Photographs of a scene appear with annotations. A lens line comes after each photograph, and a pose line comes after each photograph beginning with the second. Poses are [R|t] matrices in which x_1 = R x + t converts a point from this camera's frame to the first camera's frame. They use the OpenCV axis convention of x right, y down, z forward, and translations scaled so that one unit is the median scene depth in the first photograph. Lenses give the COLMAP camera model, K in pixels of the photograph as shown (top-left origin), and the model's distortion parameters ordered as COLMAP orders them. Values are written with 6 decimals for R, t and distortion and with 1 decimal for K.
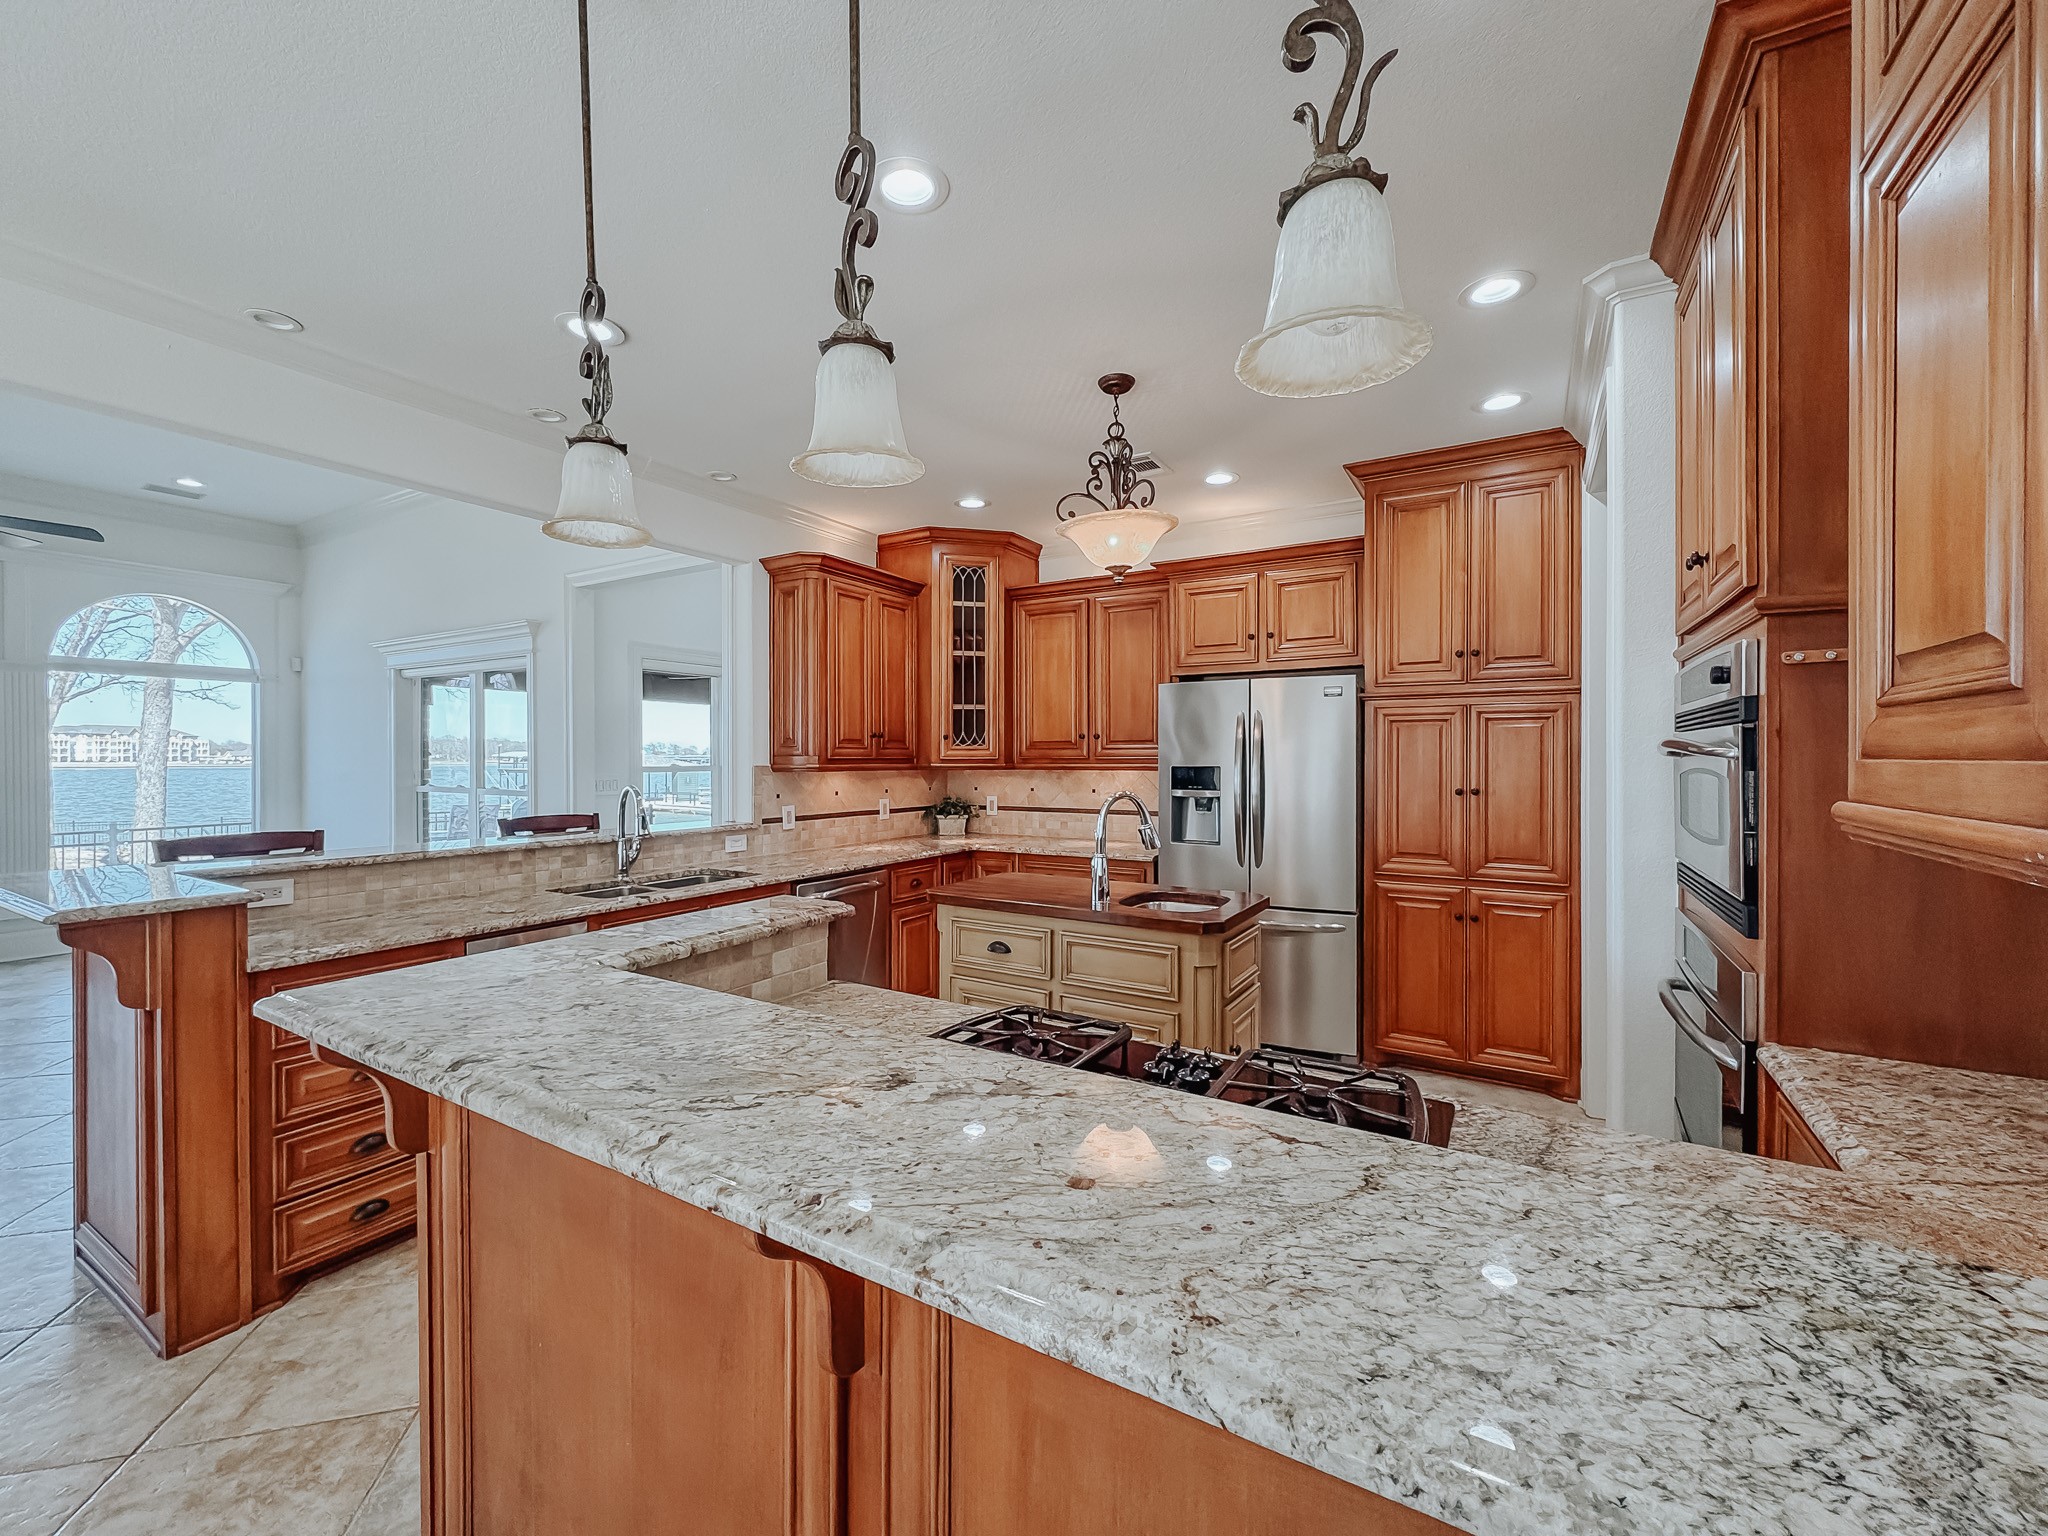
lens RADIAL K [[822.4, 0, 1028.3], [0, 822.4, 765.0], [0, 0, 1]] dist [-0.005388, 0.000526]
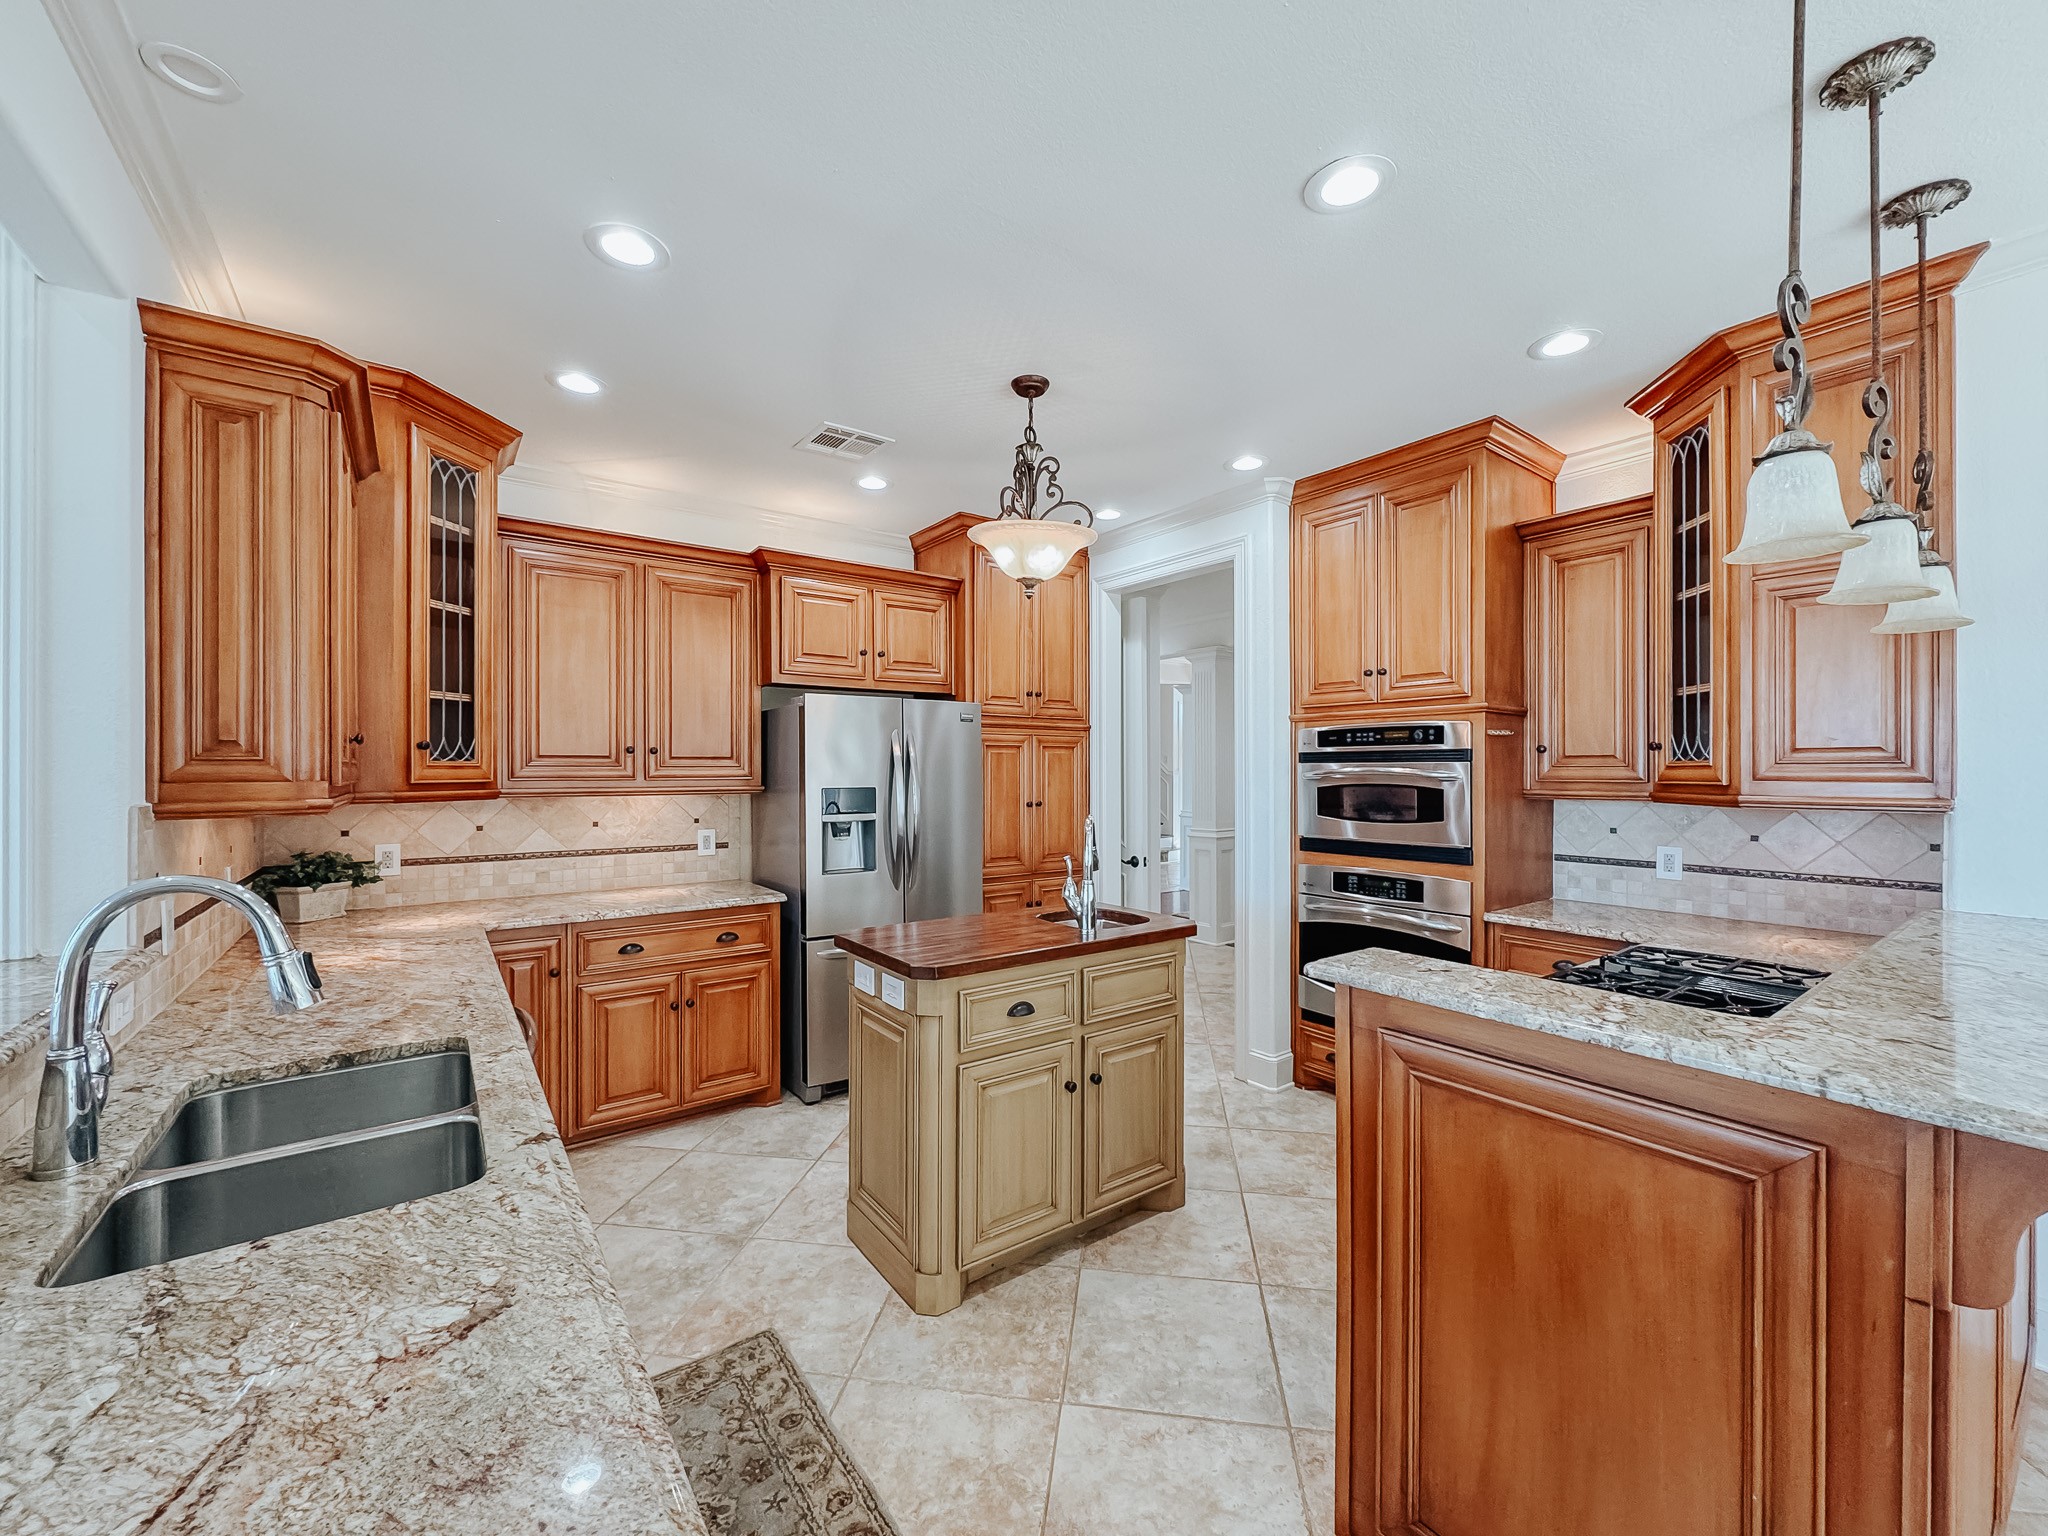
lens RADIAL K [[822.4, 0, 1026.1], [0, 822.4, 770.2], [0, 0, 1]] dist [-0.005388, 0.000526]
pose [[0.392636, 0.001007, 0.919693, -0.464772], [0.009356, 0.999943, -0.005089, -0.009550], [-0.919646, 0.010603, 0.392604, 0.386093]]
